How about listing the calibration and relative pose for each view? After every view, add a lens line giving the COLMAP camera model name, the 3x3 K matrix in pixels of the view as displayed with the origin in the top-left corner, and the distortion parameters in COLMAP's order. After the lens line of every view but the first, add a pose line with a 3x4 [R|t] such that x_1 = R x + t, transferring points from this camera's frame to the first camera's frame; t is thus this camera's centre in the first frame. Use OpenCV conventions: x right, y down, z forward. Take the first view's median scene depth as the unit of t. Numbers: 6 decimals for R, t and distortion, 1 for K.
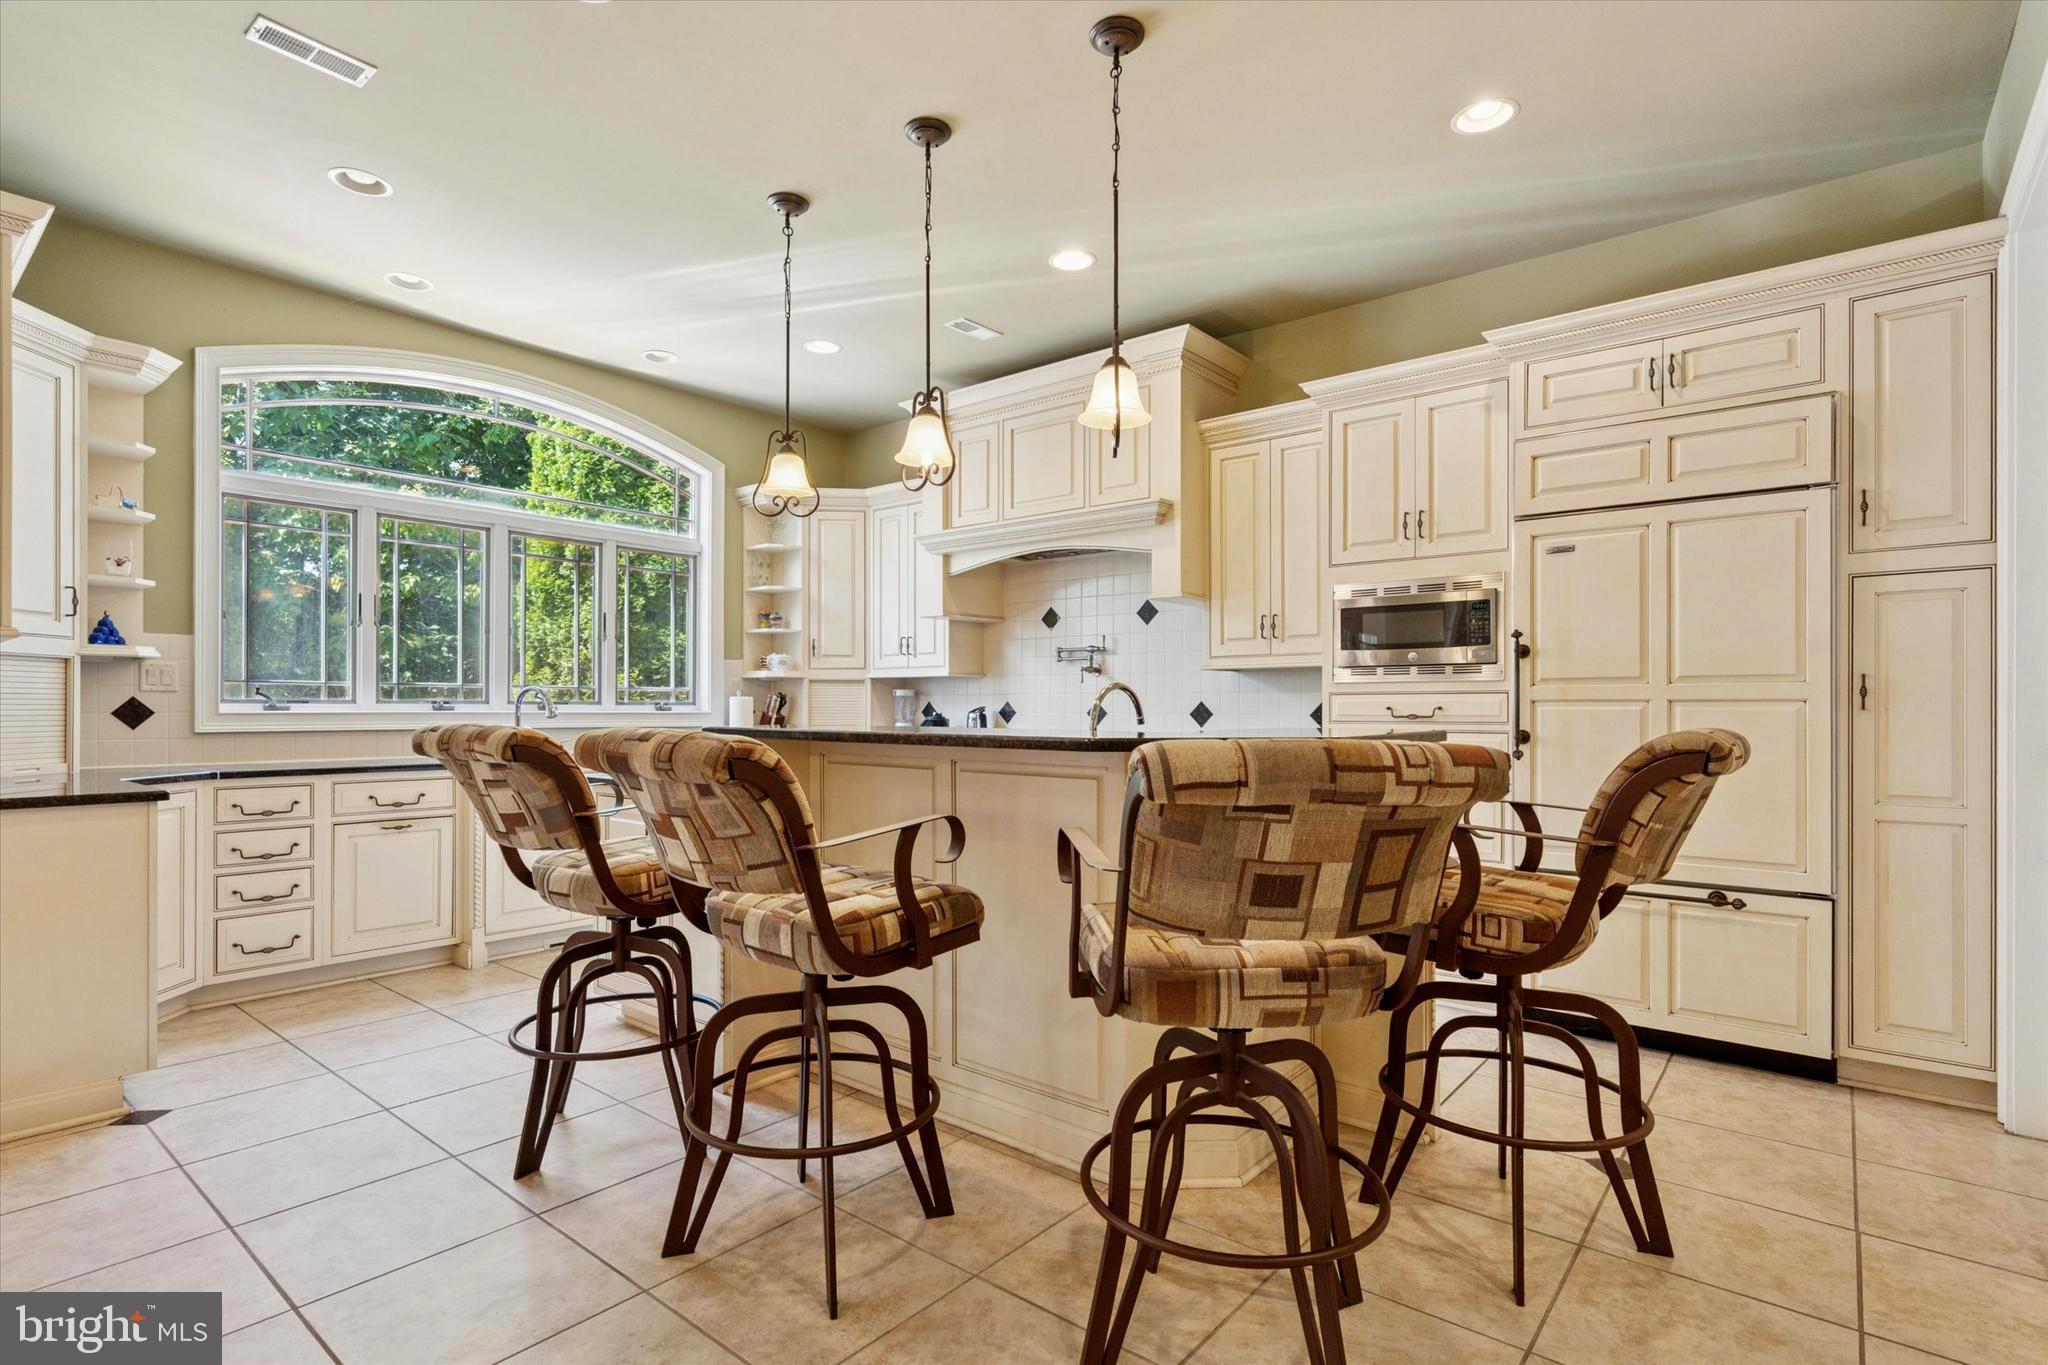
lens RADIAL K [[986.5, 0, 1025.4], [0, 986.5, 695.6], [0, 0, 1]] dist [-0.000756, 0.000149]
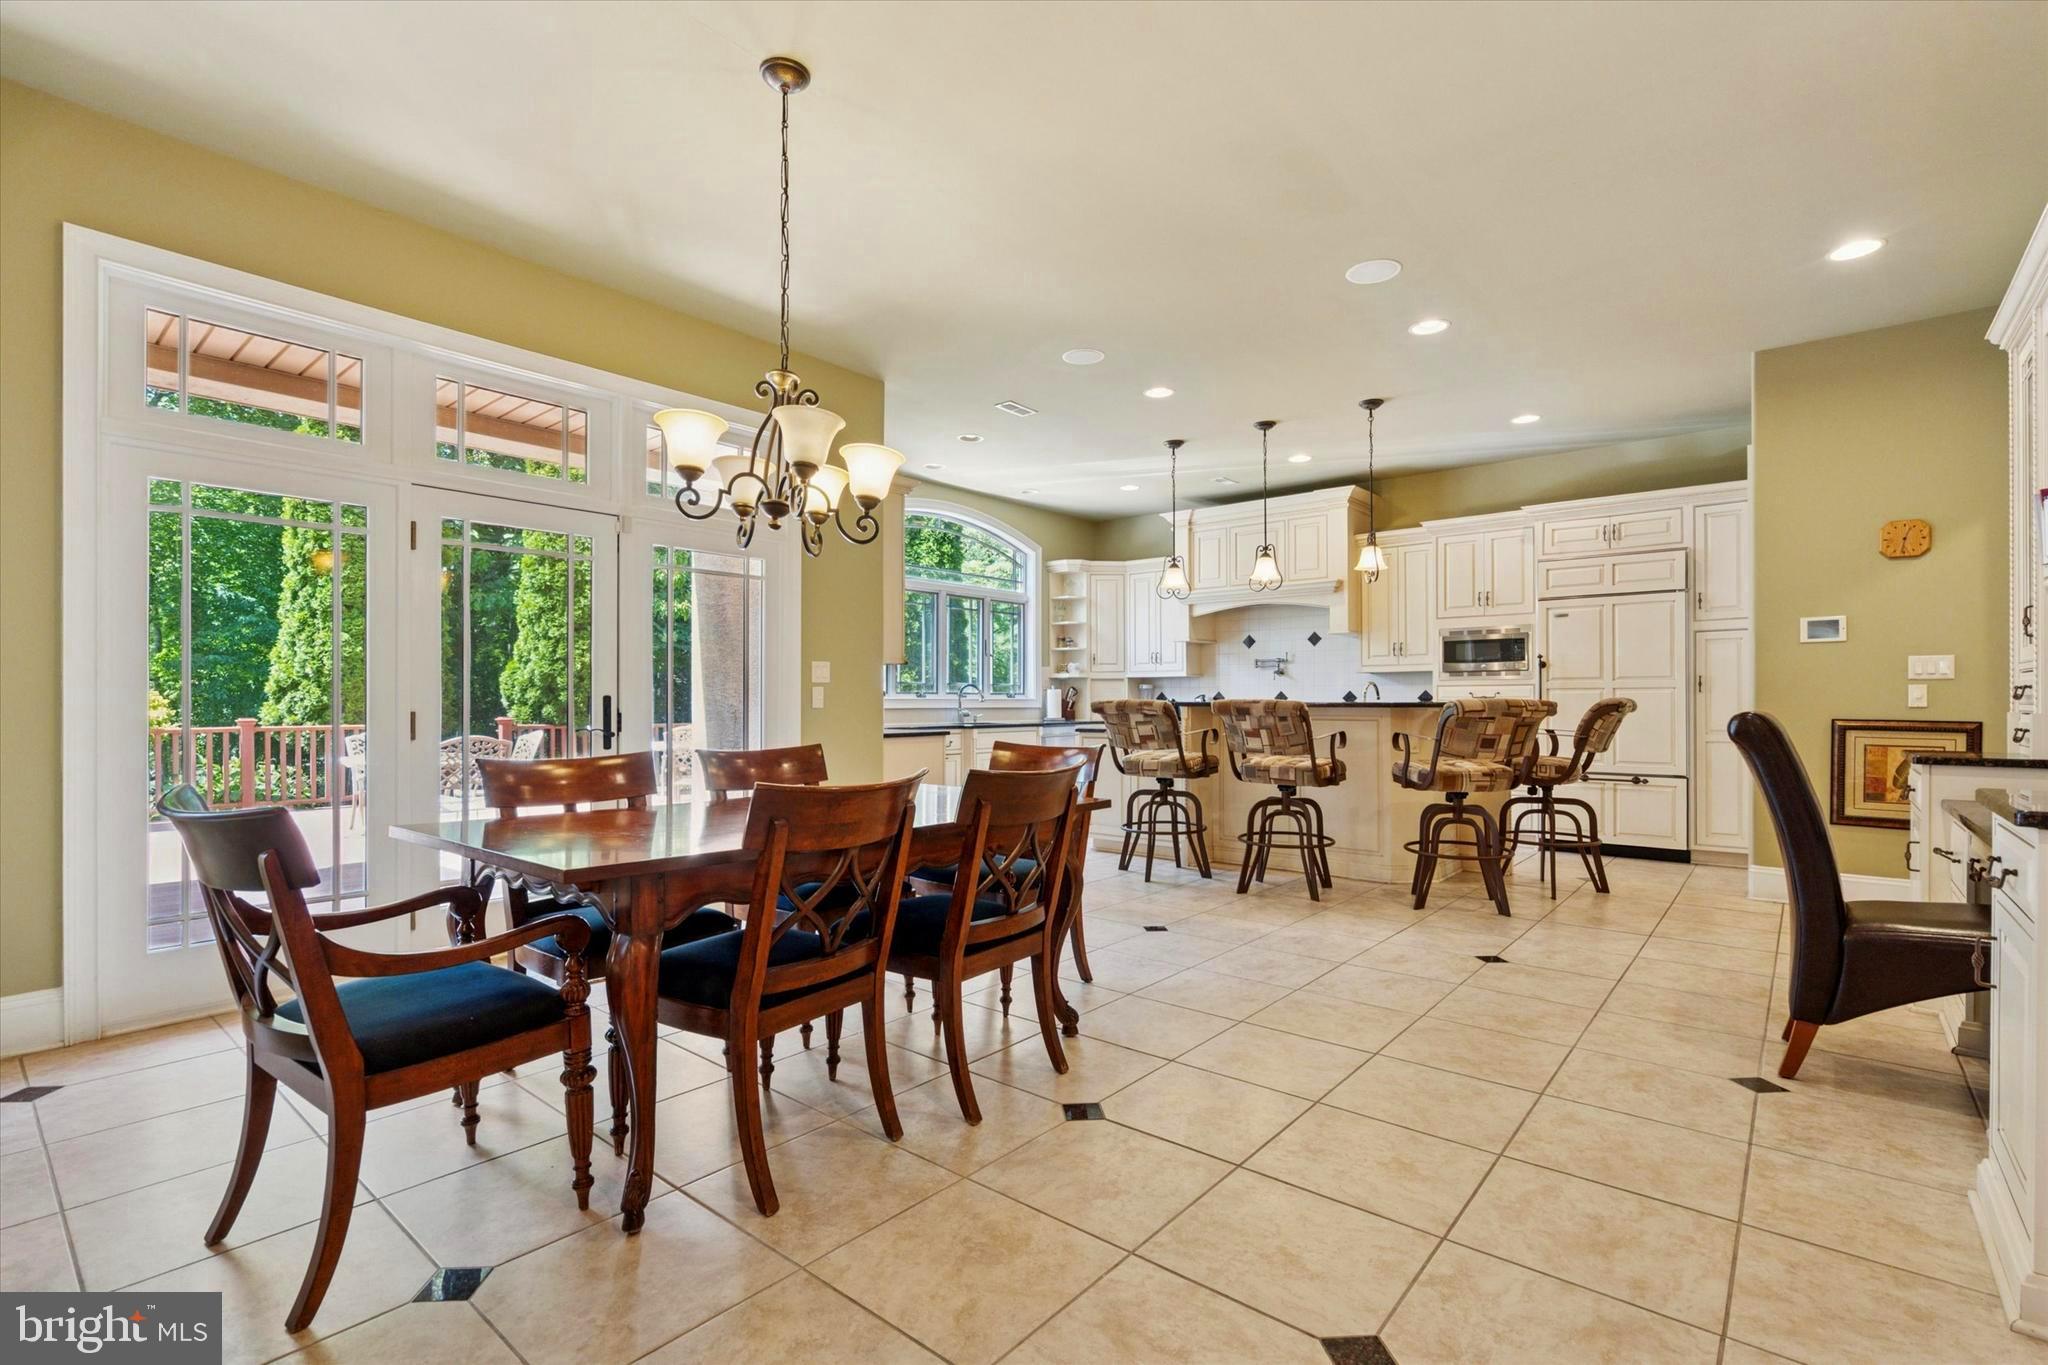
lens RADIAL K [[936.8, 0, 1019.0], [0, 936.8, 688.1], [0, 0, 1]] dist [-0.004322, 0.000291]
pose [[0.999944, -0.004500, -0.009531, -0.482775], [0.004484, 0.999989, -0.001634, 0.001664], [0.009538, 0.001591, 0.999953, -0.814083]]
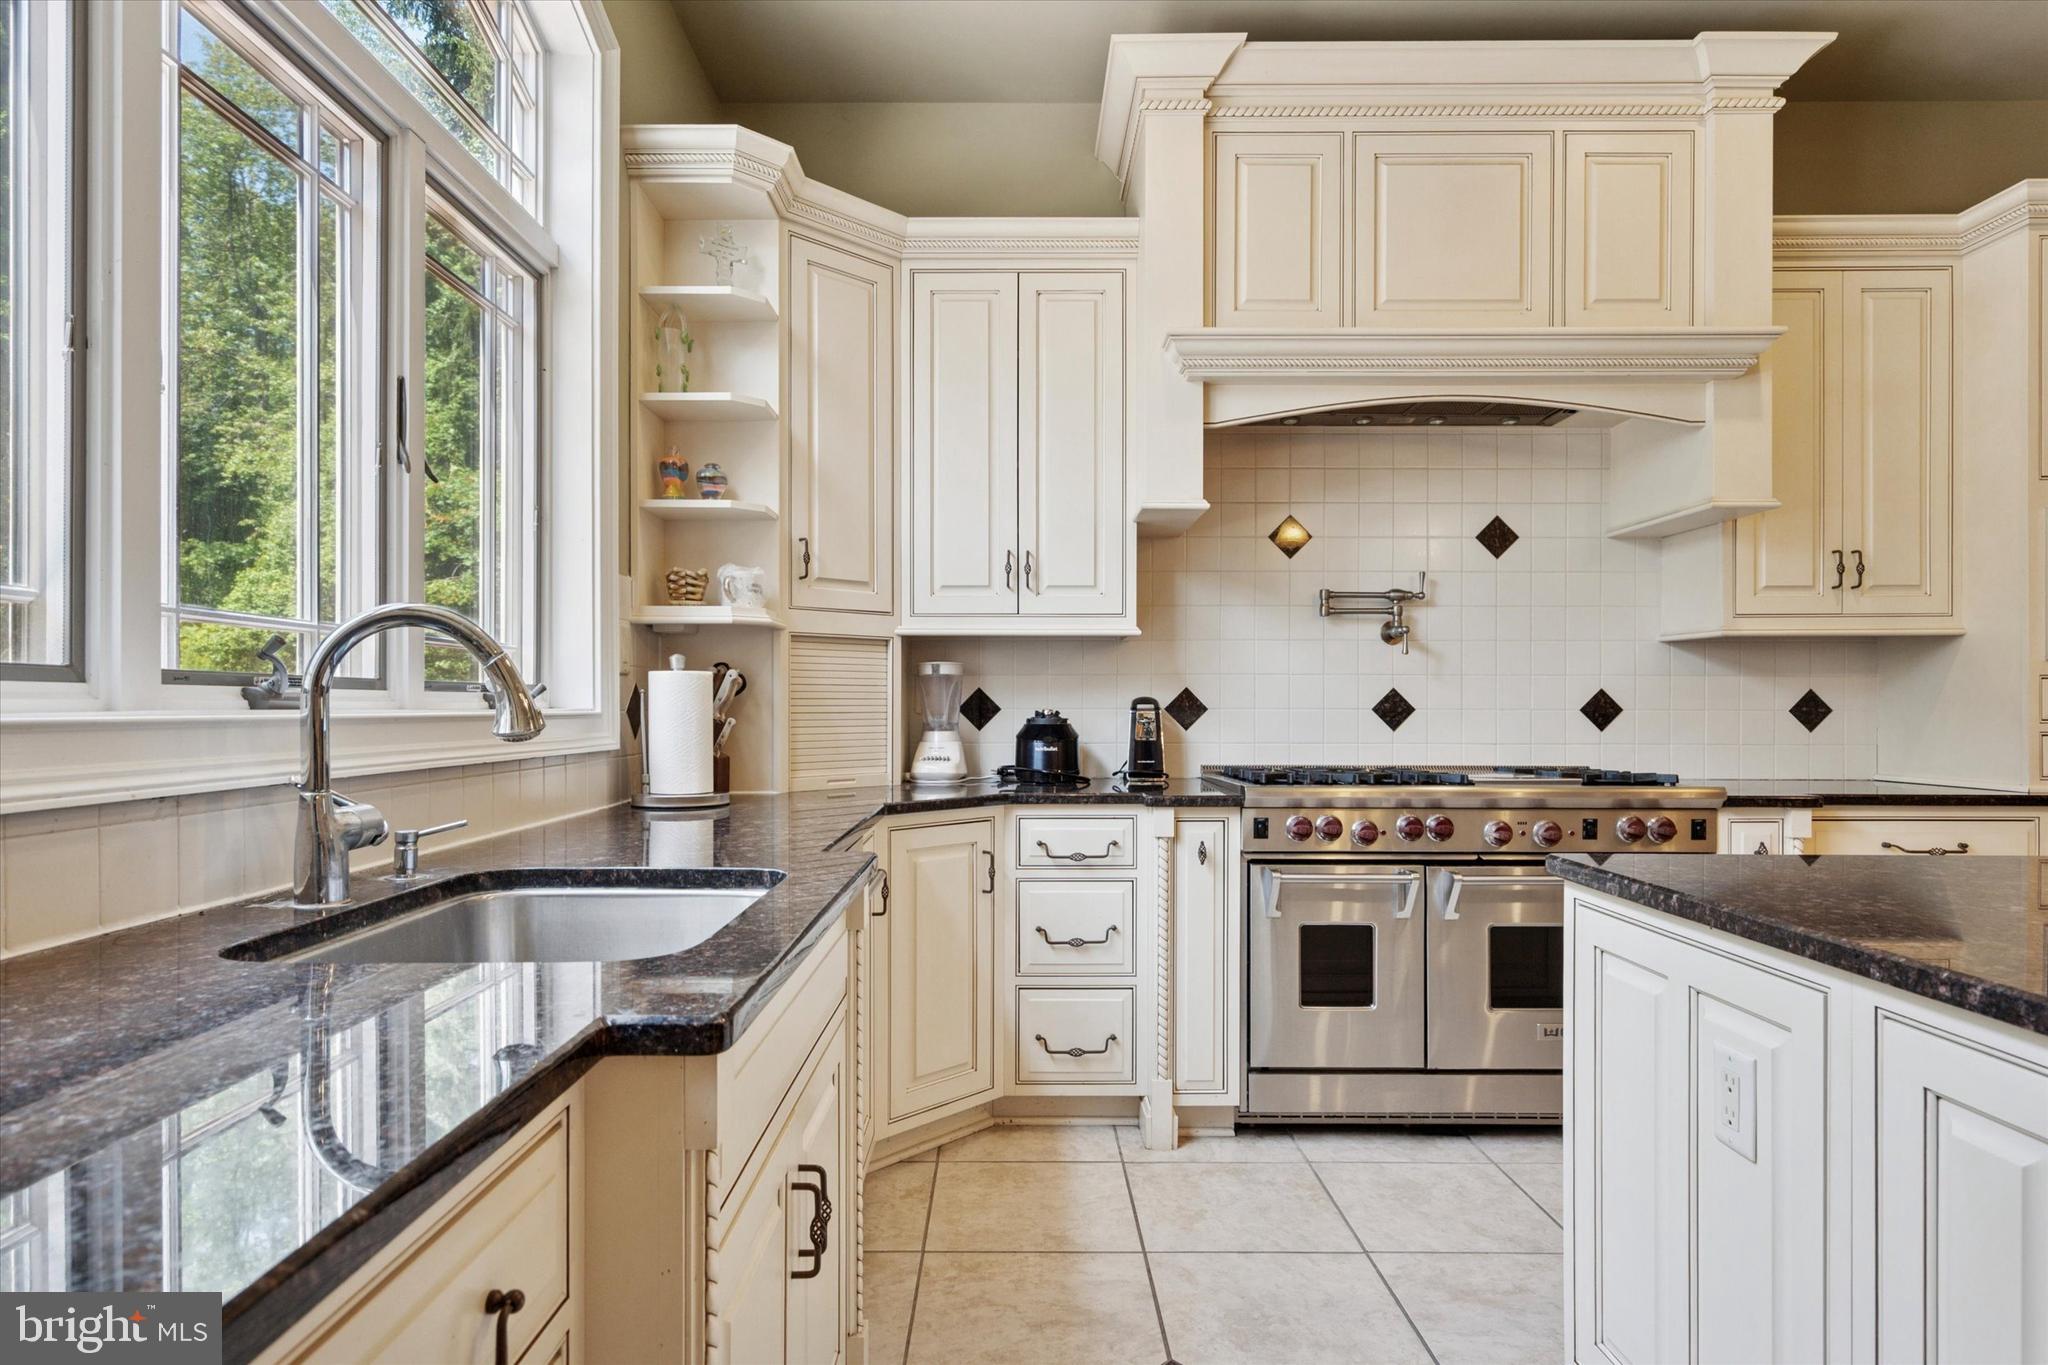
lens RADIAL K [[936.8, 0, 1019.0], [0, 936.8, 688.1], [0, 0, 1]] dist [-0.004322, 0.000291]
pose [[0.767286, 0.005479, 0.641282, -0.592942], [-0.006161, 0.999980, -0.001173, 0.010057], [-0.641276, -0.003051, 0.767304, 0.953437]]
